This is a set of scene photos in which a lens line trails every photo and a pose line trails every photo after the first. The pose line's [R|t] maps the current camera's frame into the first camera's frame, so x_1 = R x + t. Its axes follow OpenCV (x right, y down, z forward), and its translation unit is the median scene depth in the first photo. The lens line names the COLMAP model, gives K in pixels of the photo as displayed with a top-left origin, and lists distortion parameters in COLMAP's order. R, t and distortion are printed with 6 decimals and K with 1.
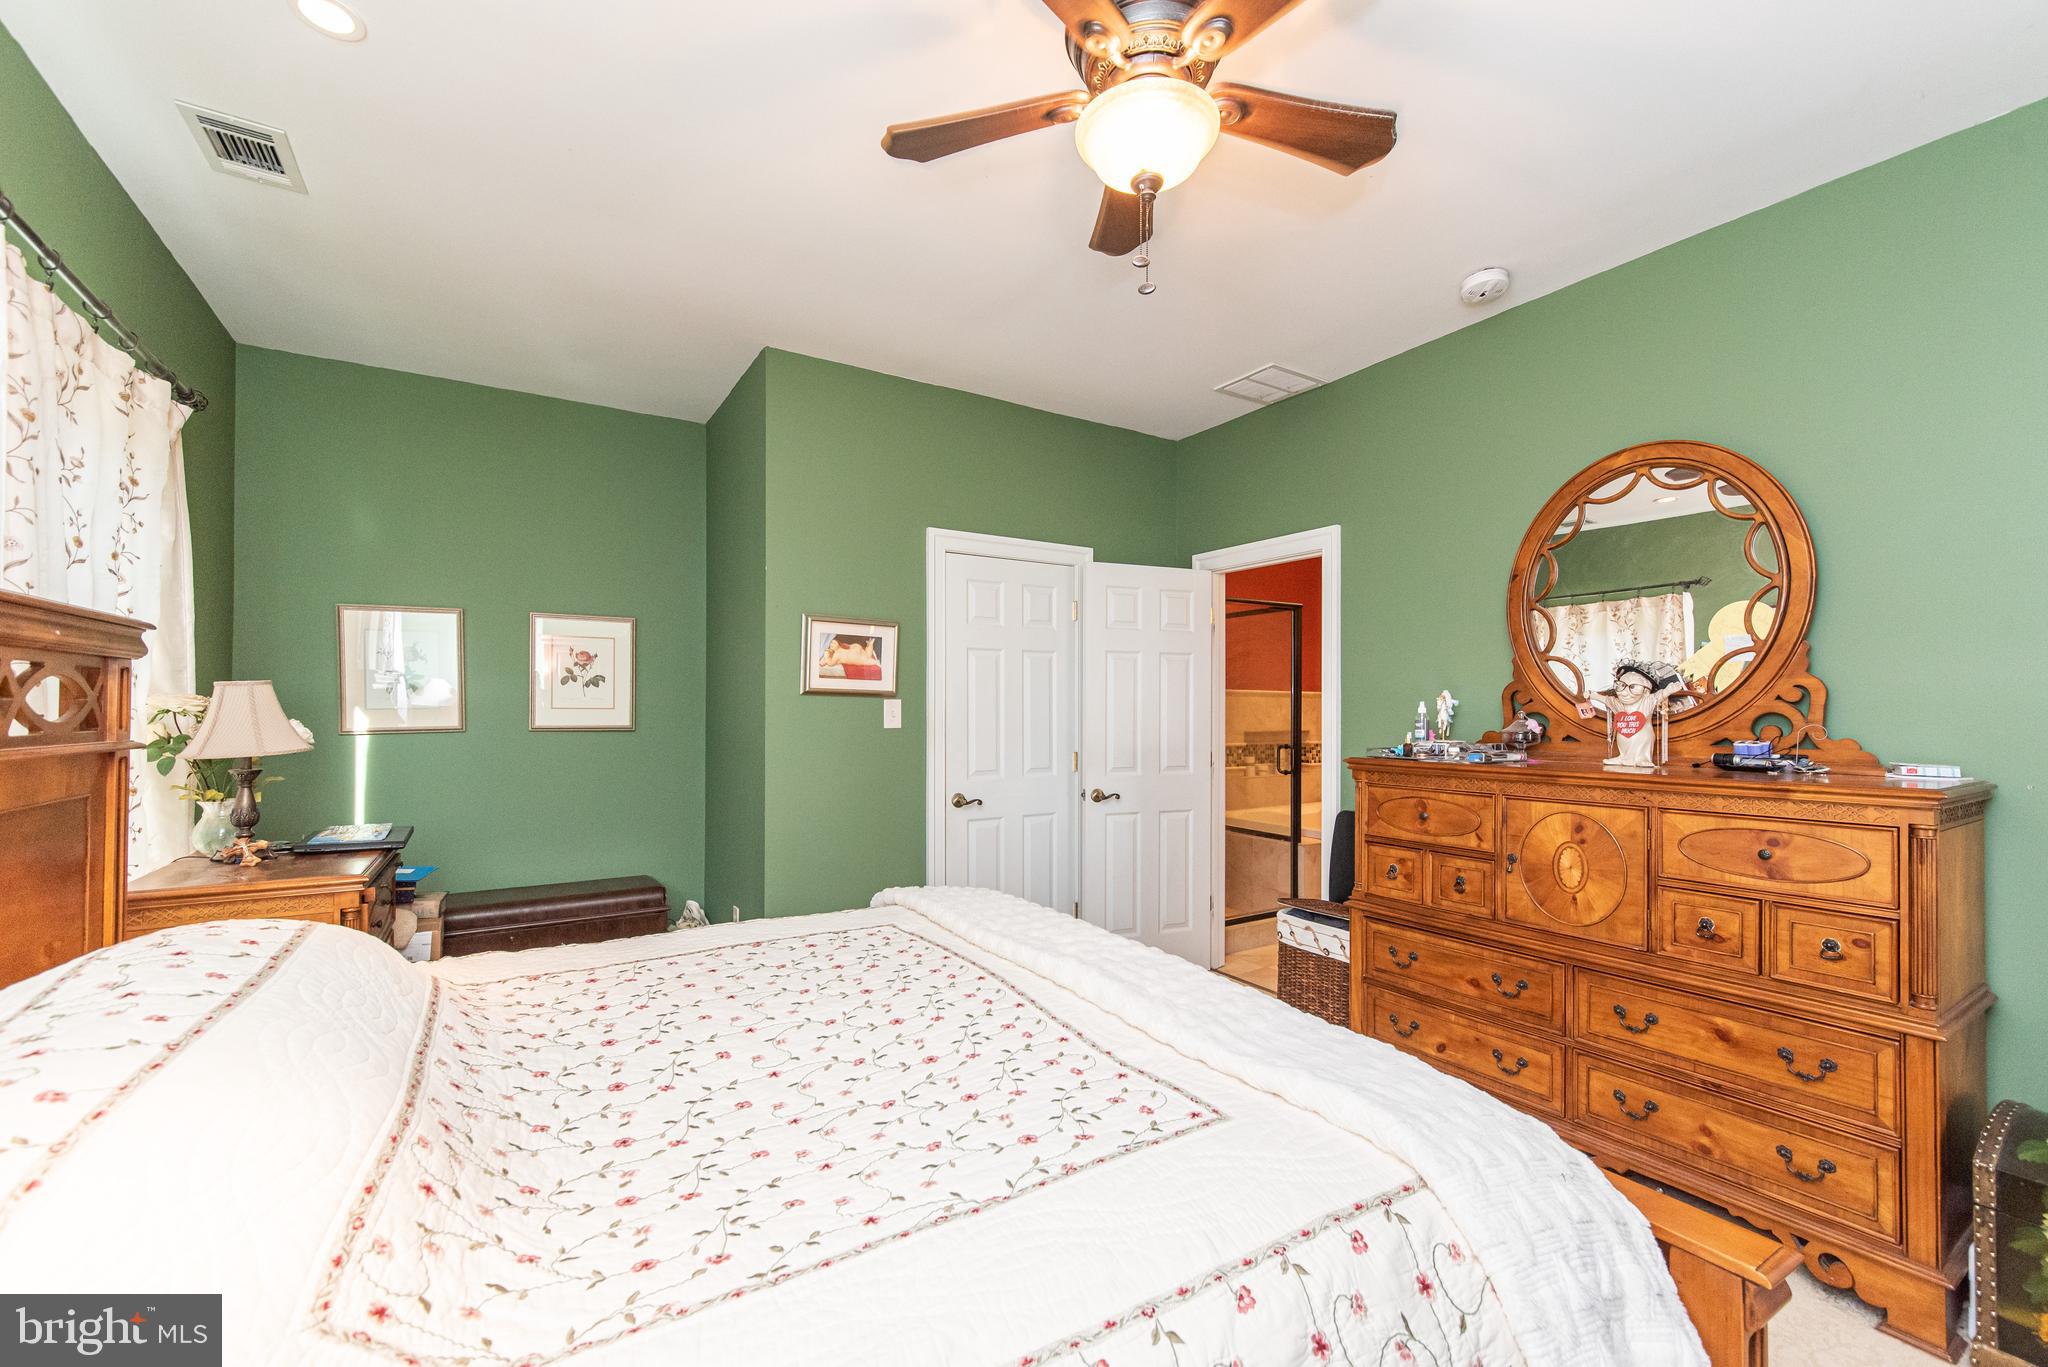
lens RADIAL K [[848.4, 0, 1067.7], [0, 848.4, 705.6], [0, 0, 1]] dist [0.002116, 0.000043]
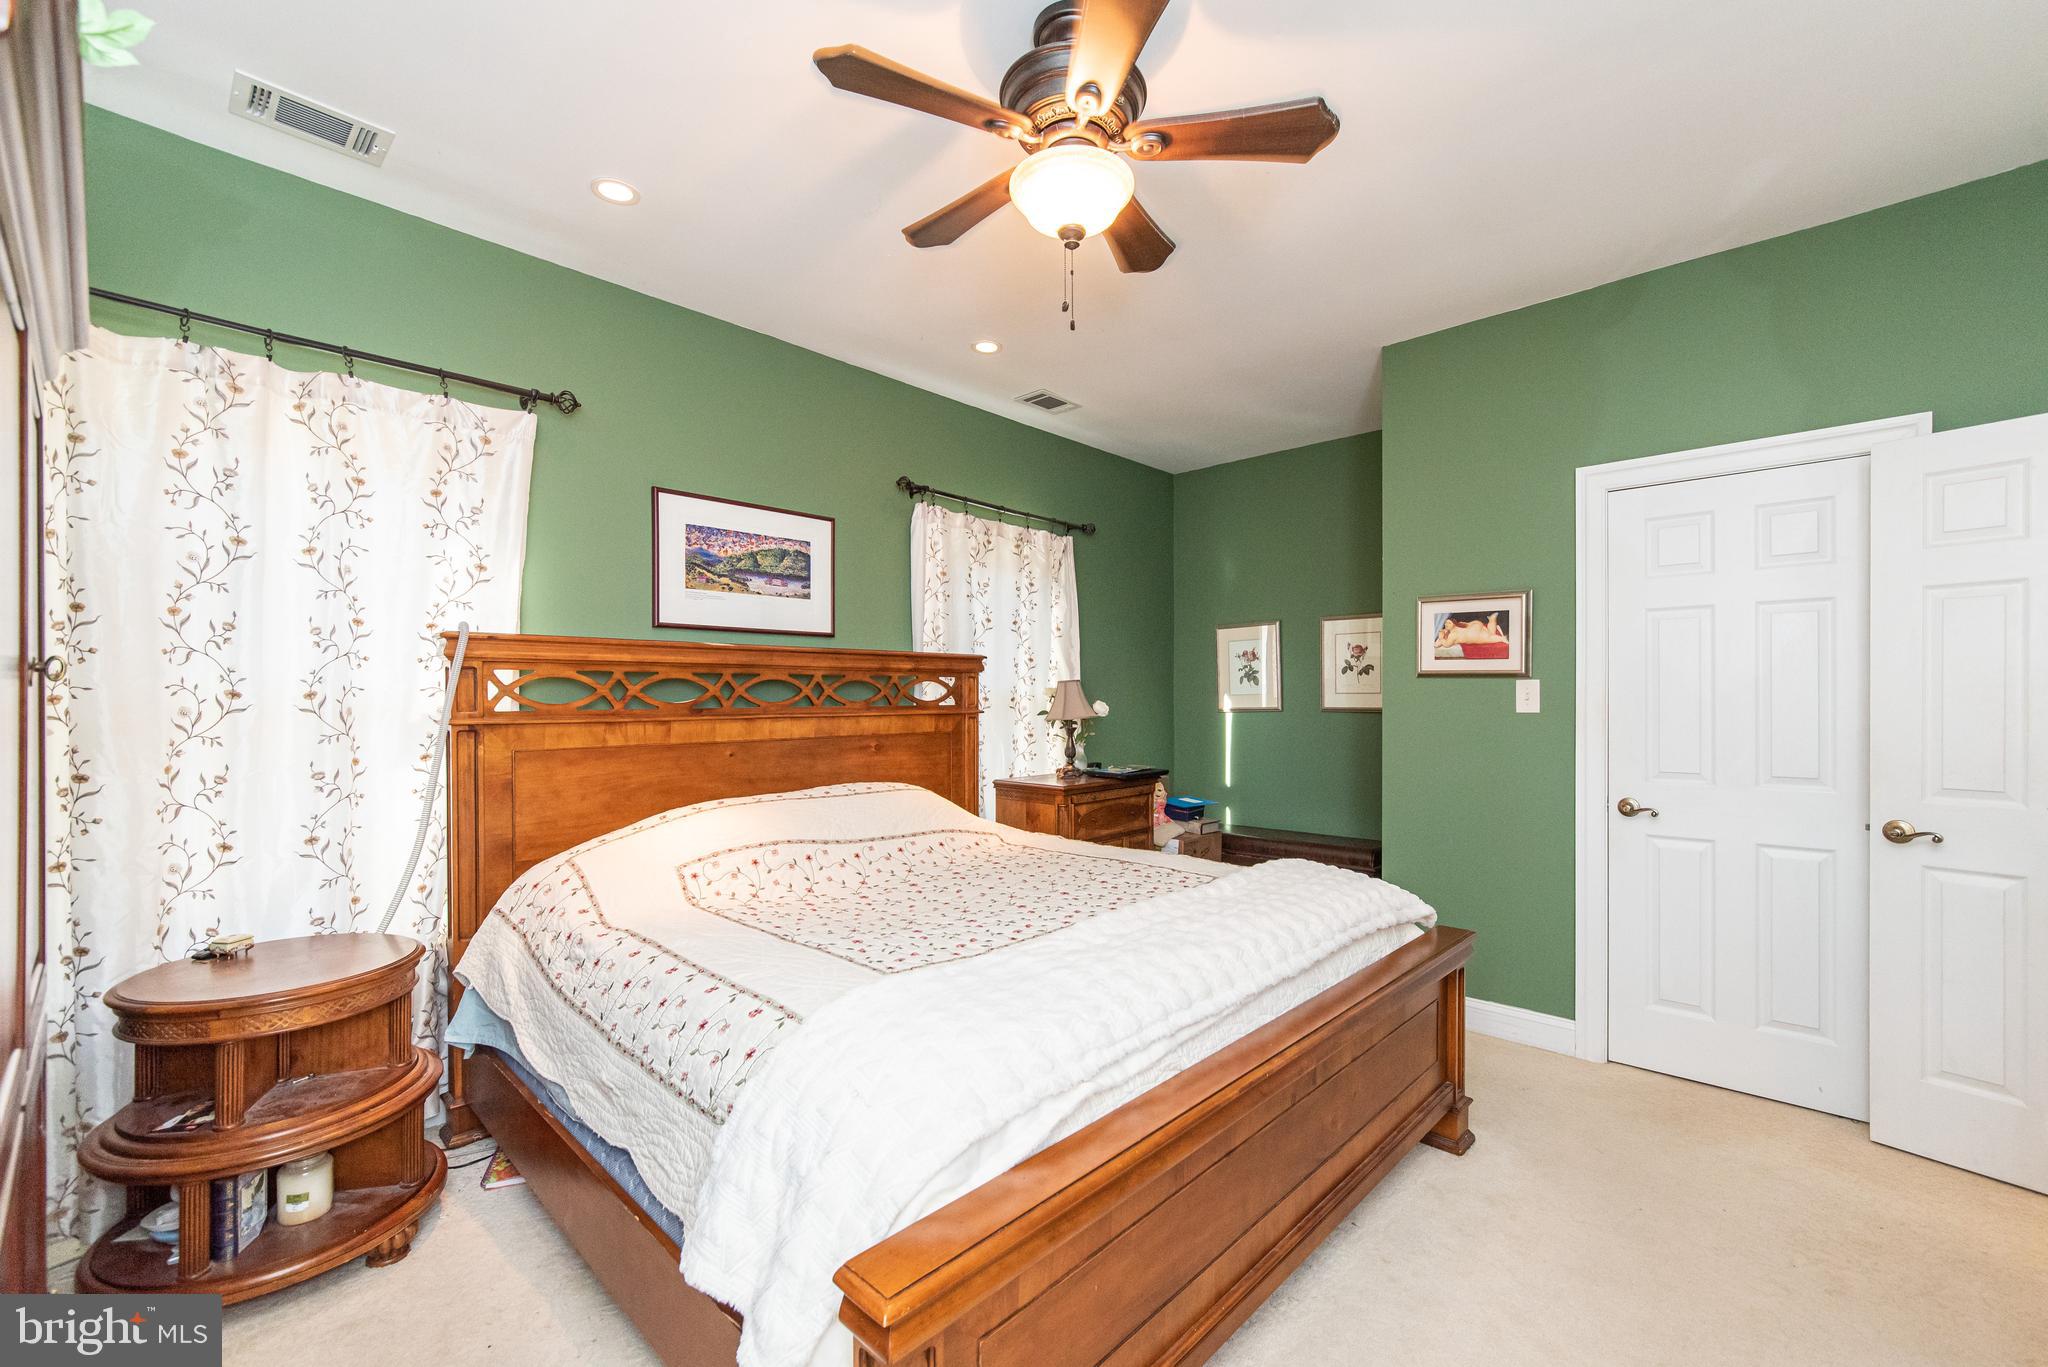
lens RADIAL K [[872.5, 0, 1026.3], [0, 872.5, 694.1], [0, 0, 1]] dist [0.001618, 0.000015]
pose [[0.217505, -0.007769, -0.976028, 0.565484], [0.010584, 0.999928, -0.005600, 0.007173], [0.976002, -0.009112, 0.217572, 0.307095]]
